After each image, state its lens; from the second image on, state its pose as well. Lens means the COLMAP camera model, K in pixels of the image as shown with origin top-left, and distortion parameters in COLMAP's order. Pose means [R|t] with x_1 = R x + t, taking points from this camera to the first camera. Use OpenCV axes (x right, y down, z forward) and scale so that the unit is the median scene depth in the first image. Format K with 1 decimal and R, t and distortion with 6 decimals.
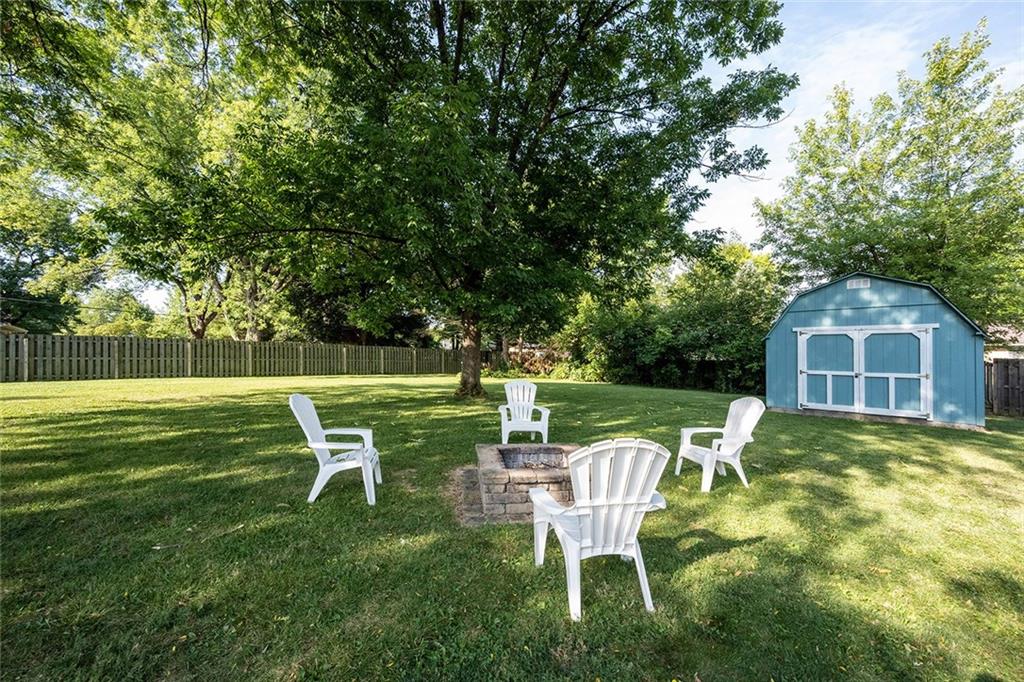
lens RADIAL K [[402.8, 0, 512.0], [0, 402.8, 341.0], [0, 0, 1]] dist [-0.000713, -0.000078]
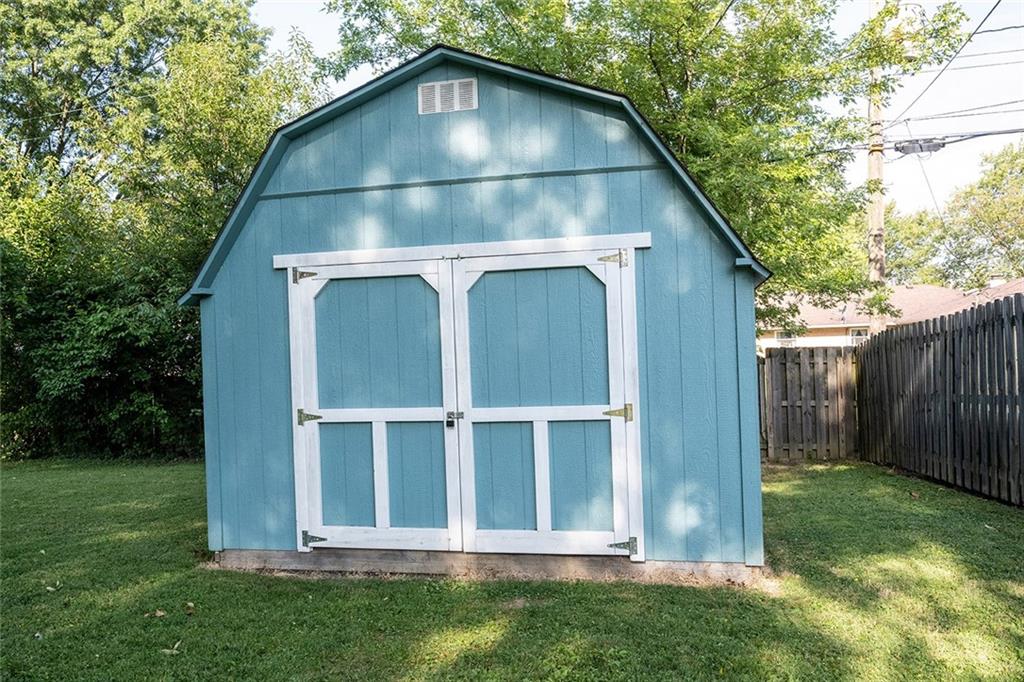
lens RADIAL K [[743.5, 0, 510.8], [0, 743.5, 324.0], [0, 0, 1]] dist [0.001513, 0.000055]
pose [[0.849917, -0.012814, 0.526761, 0.621715], [0.024402, 0.999589, -0.015056, 0.027532], [-0.526352, 0.025650, 0.849880, 0.536238]]
